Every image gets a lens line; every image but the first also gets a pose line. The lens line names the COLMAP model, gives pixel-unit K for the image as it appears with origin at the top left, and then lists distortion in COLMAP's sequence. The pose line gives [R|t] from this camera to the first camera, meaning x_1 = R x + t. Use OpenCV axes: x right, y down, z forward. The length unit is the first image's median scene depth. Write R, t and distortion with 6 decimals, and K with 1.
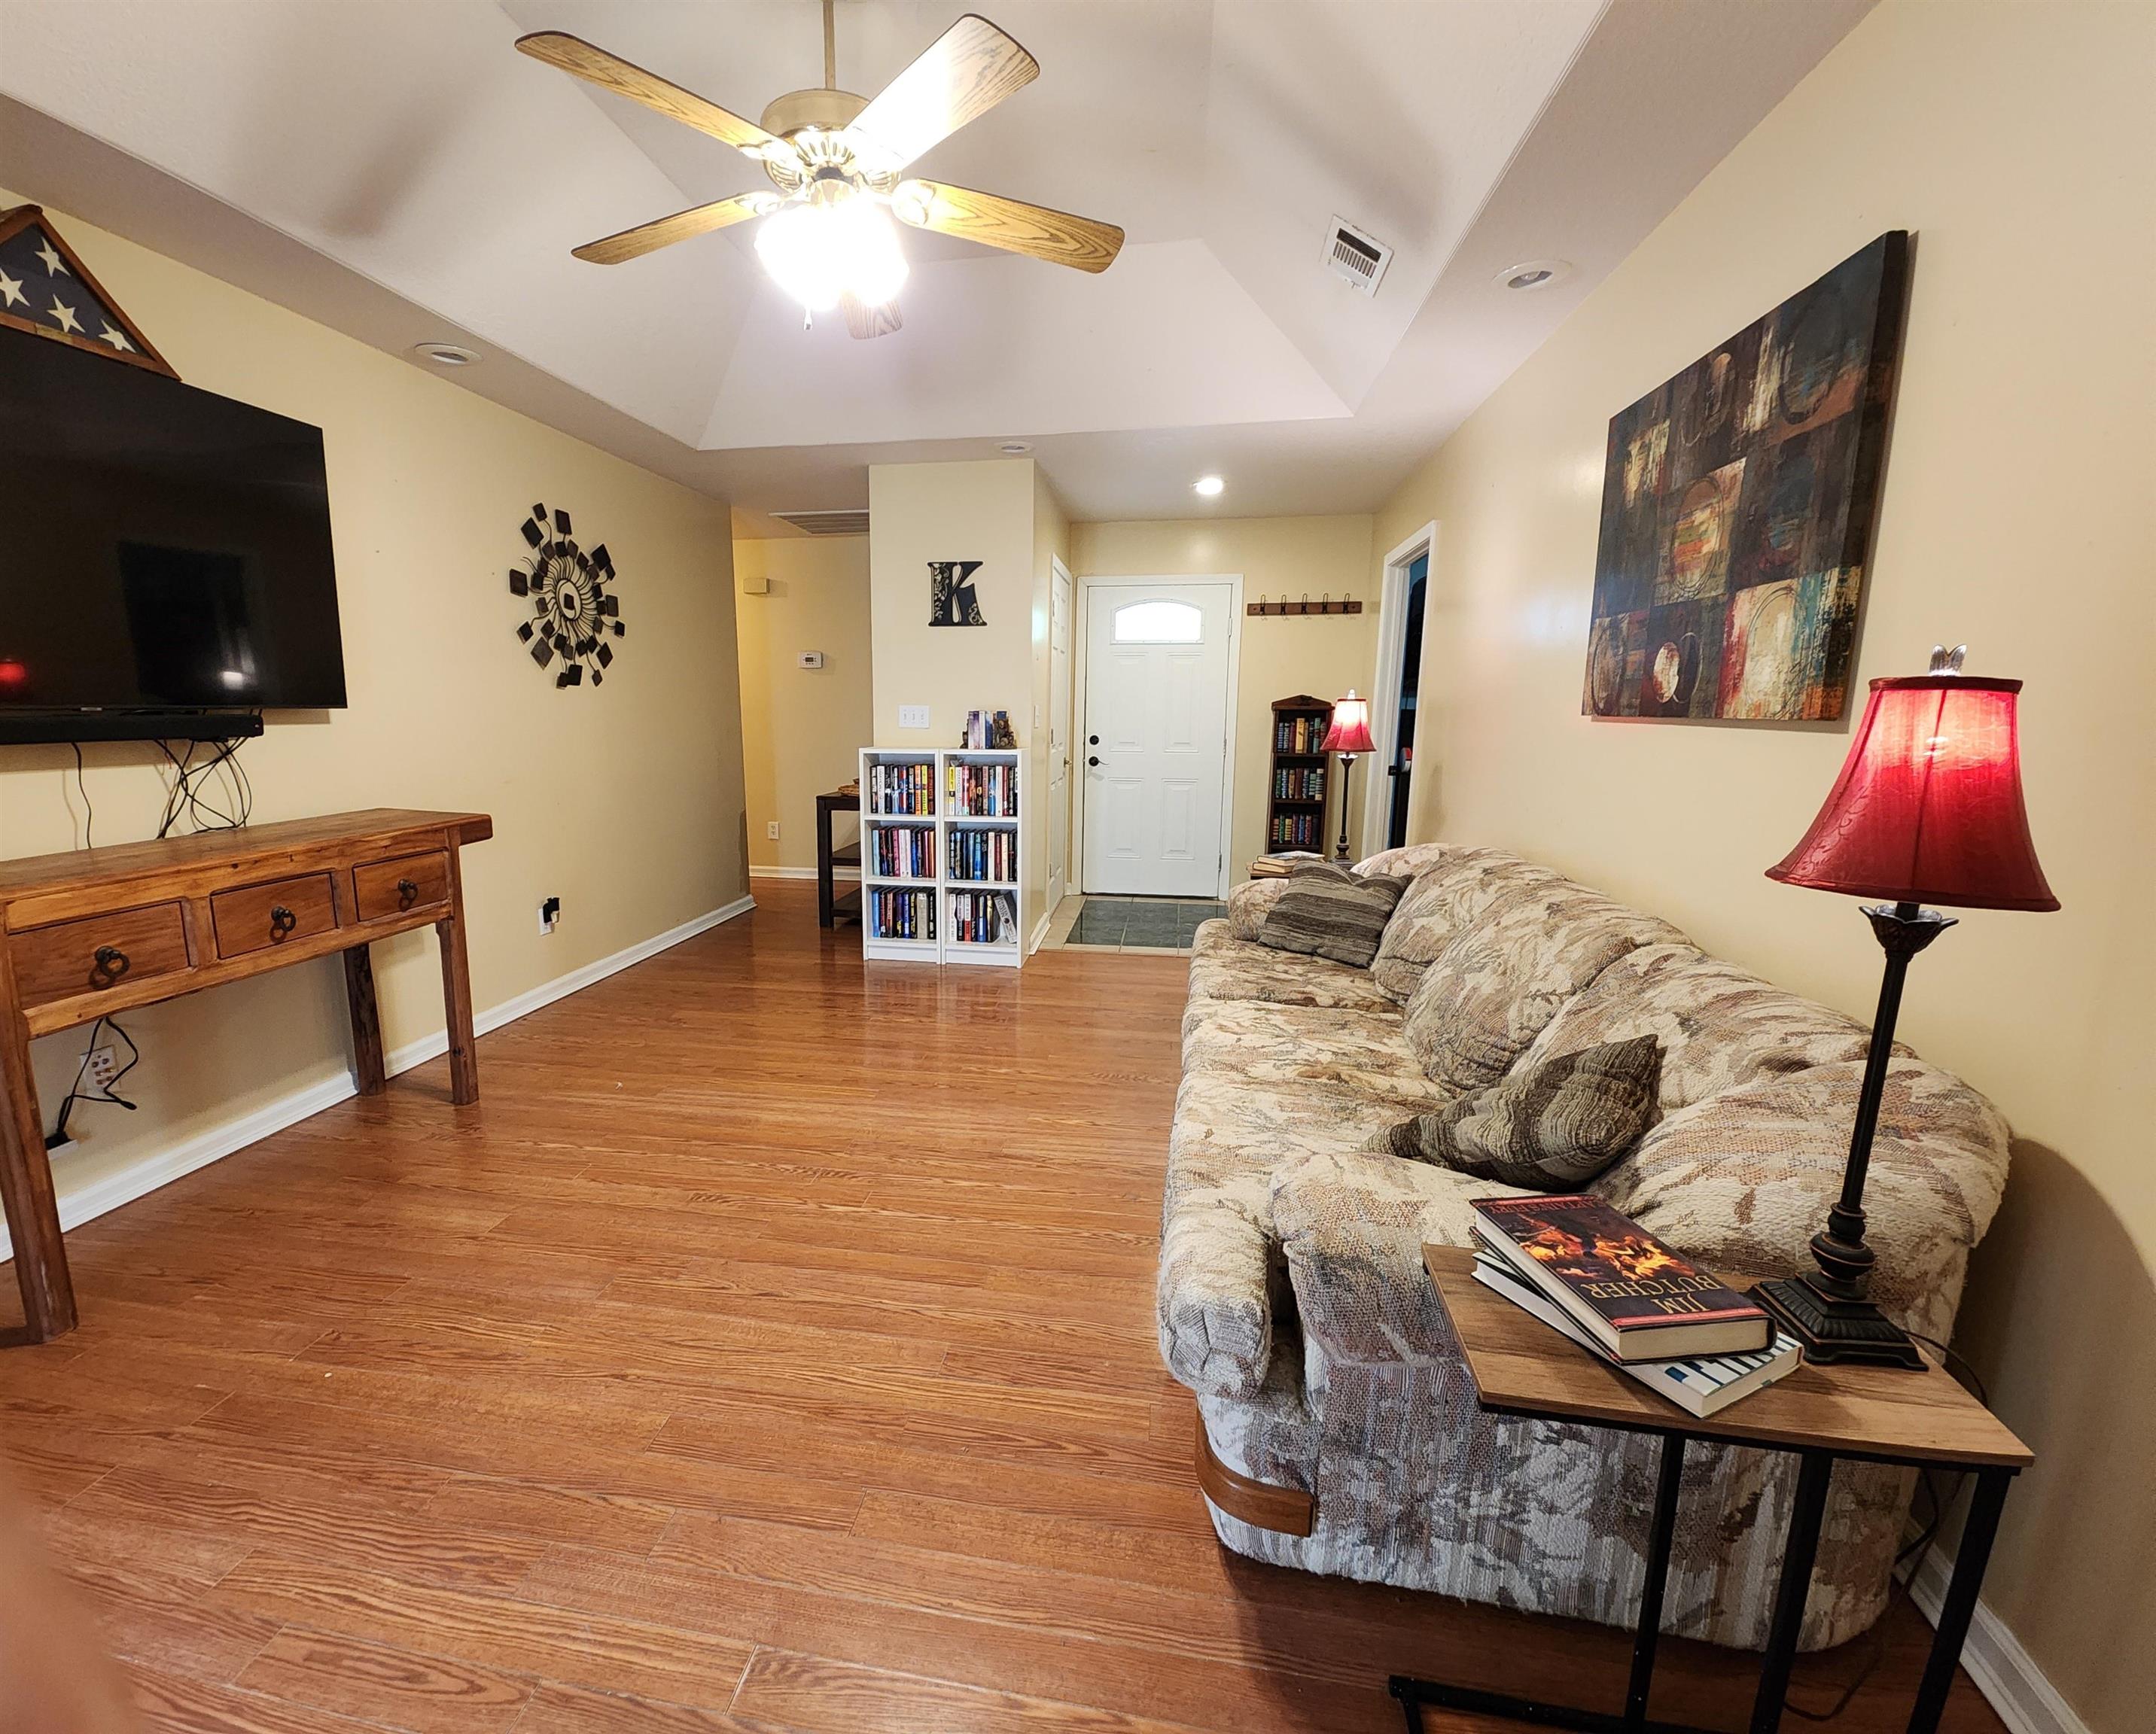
lens RADIAL K [[947.2, 0, 1002.4], [0, 947.2, 872.1], [0, 0, 1]] dist [0.008874, -0.006108]
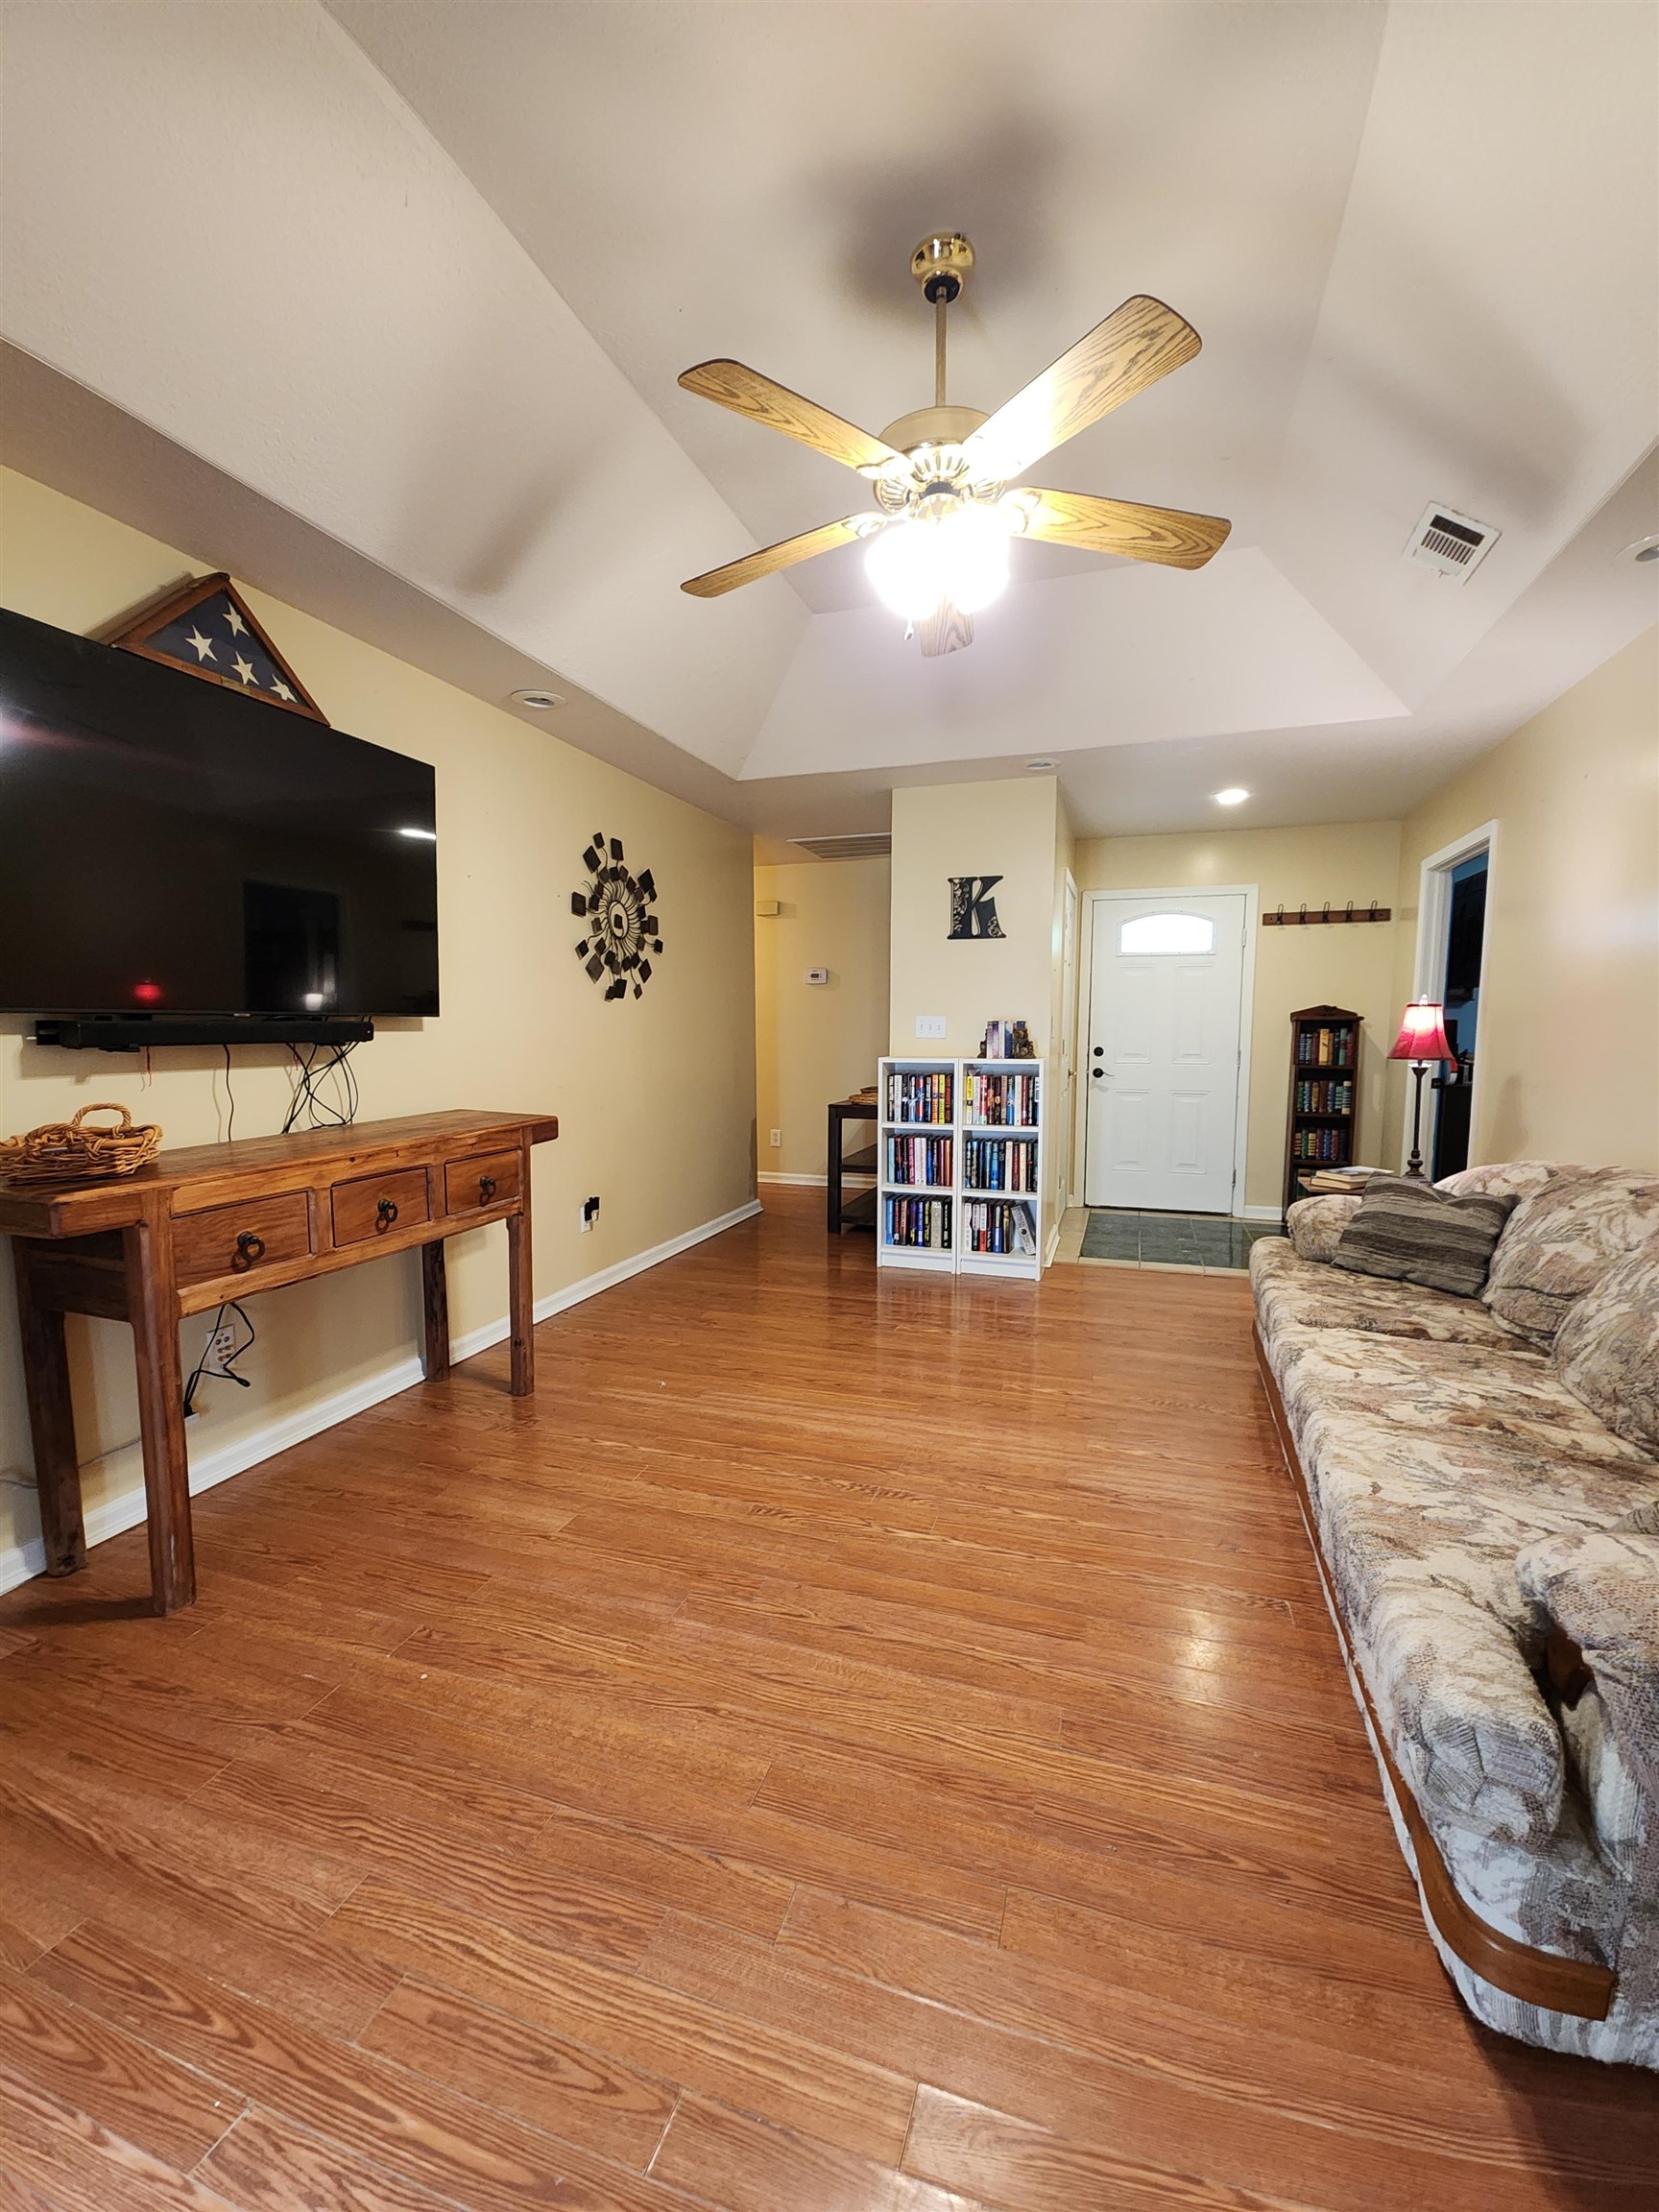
lens RADIAL K [[905.8, 0, 824.4], [0, 905.8, 1108.9], [0, 0, 1]] dist [0.008063, -0.005735]
pose [[0.989204, 0.010236, -0.146185, -0.128141], [-0.021954, 0.996651, -0.078772, 0.005467], [0.144889, 0.081131, 0.986116, 0.063565]]
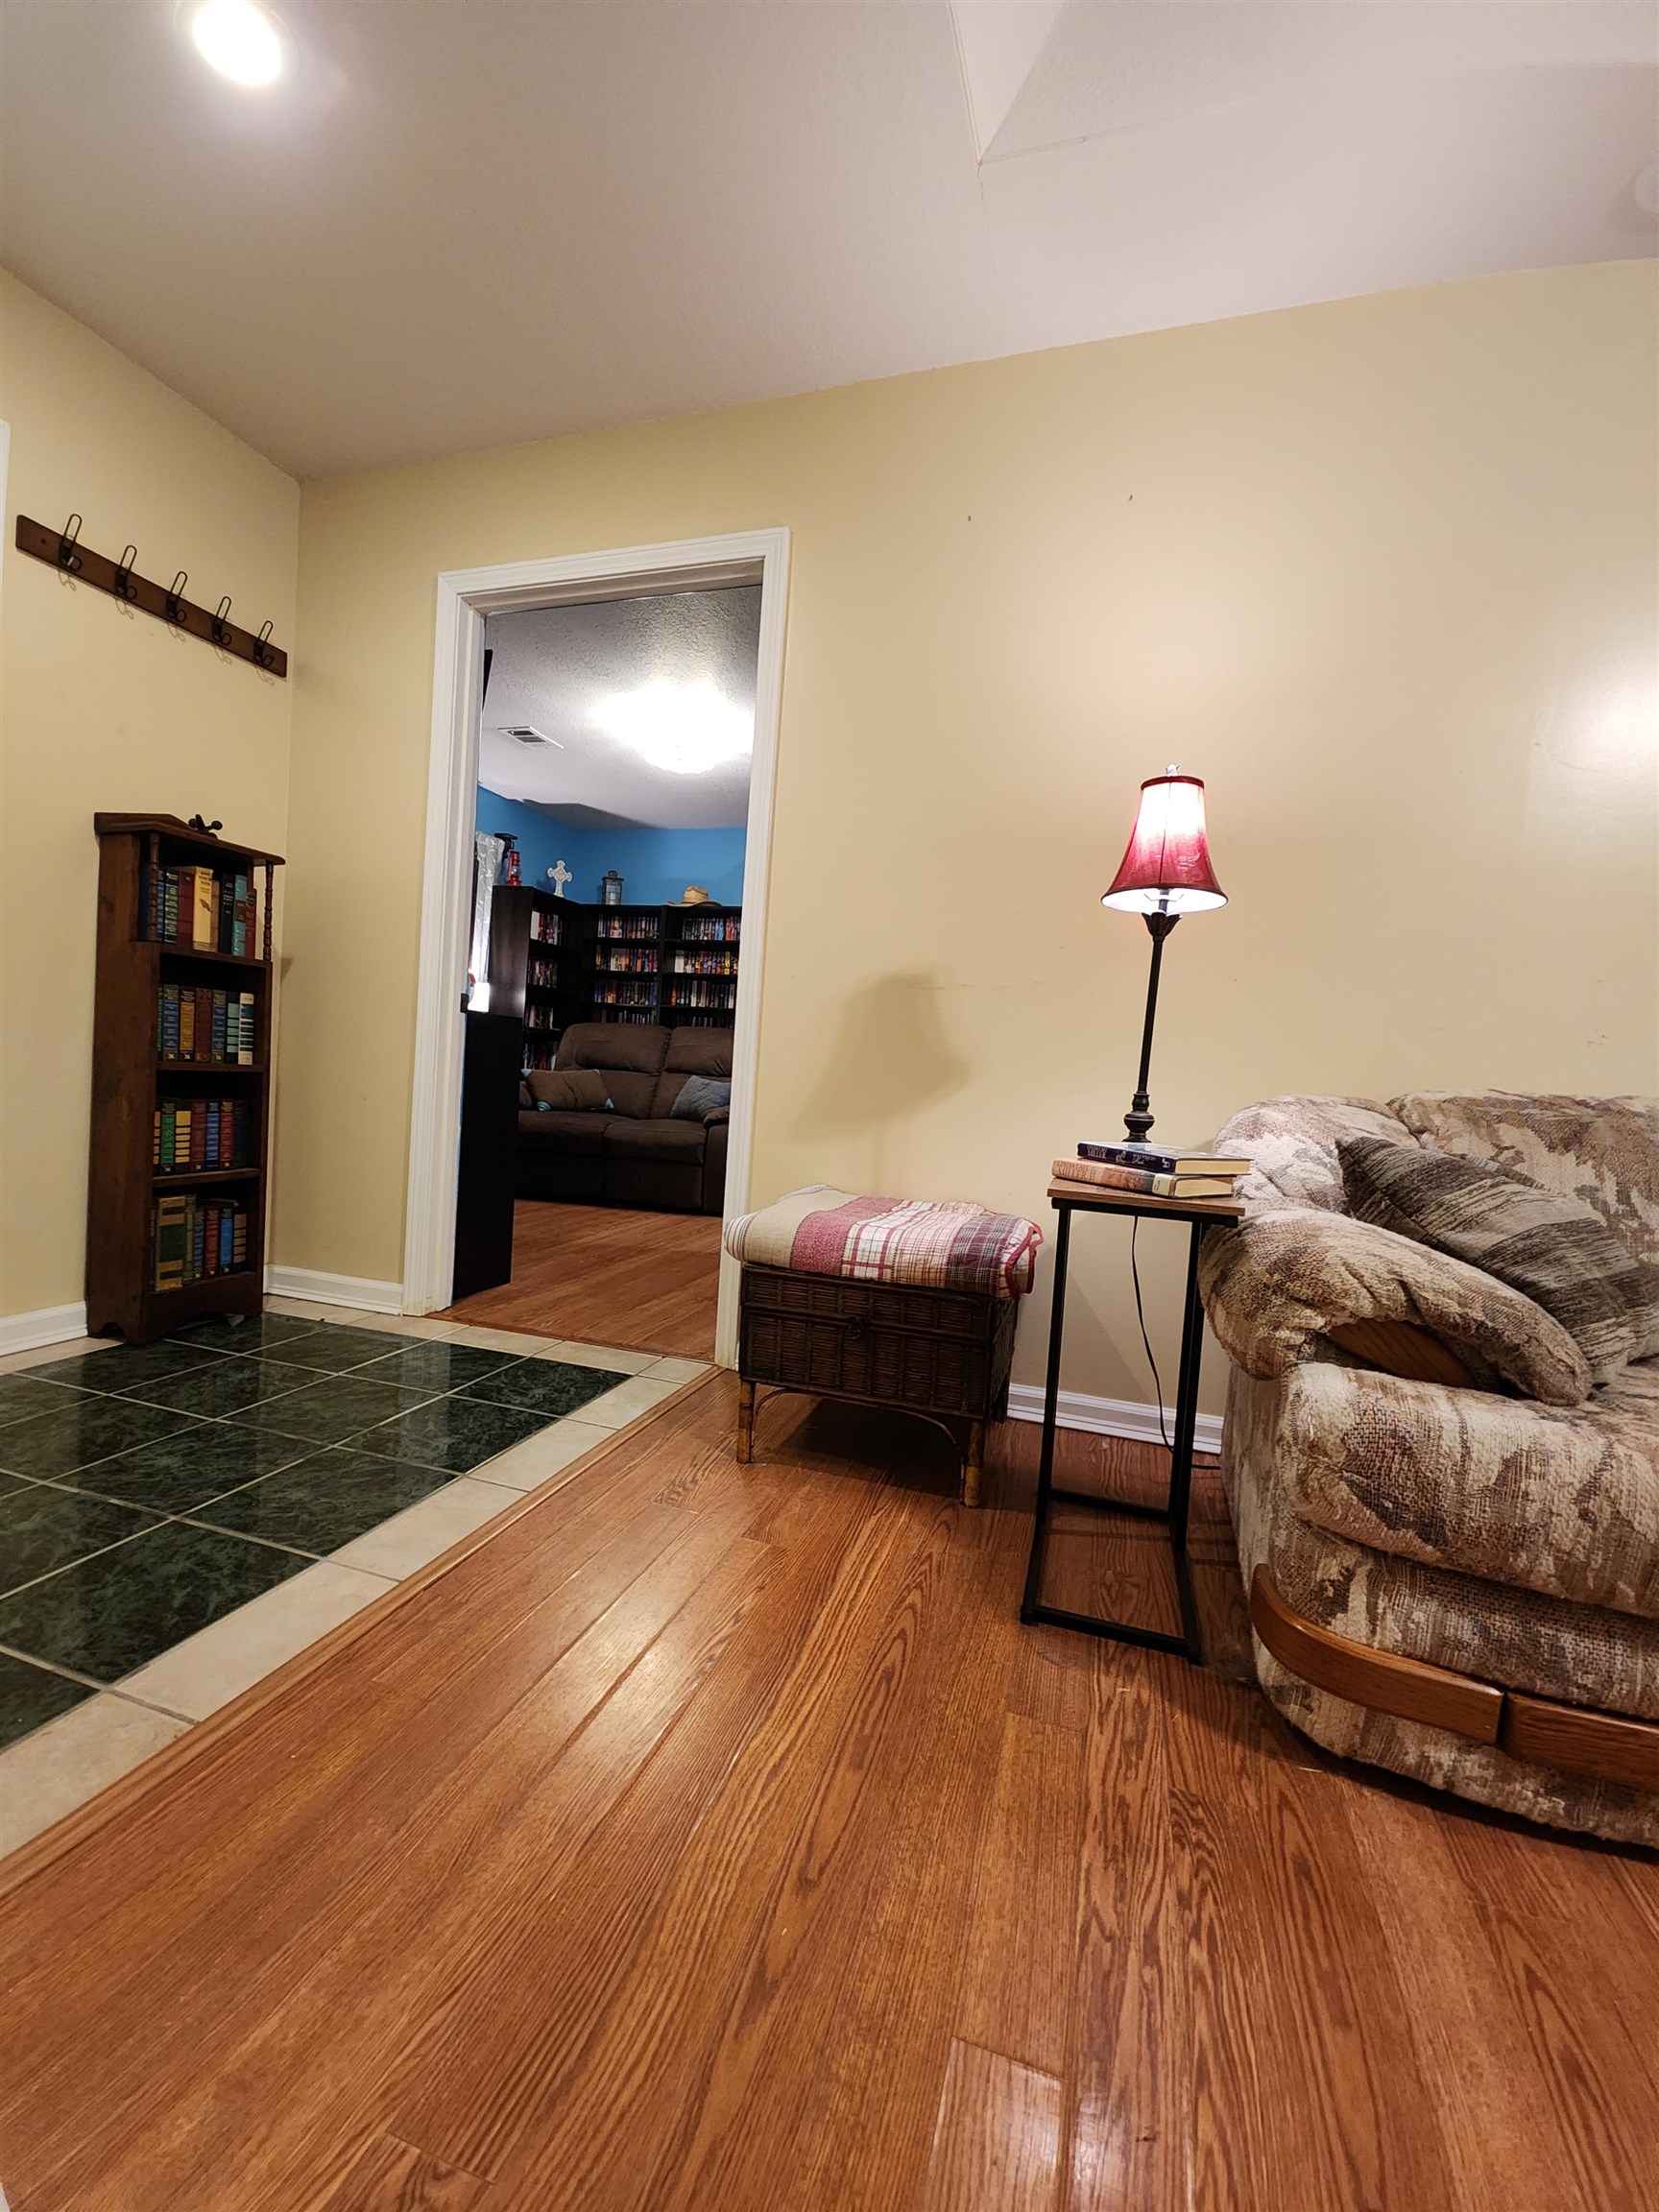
lens RADIAL K [[905.8, 0, 824.4], [0, 905.8, 1108.9], [0, 0, 1]] dist [0.008063, -0.005735]
pose [[0.128872, -0.035230, 0.991035, -0.123264], [0.108386, 0.993882, 0.021237, -0.089370], [-0.985720, 0.104678, 0.131902, 1.711905]]
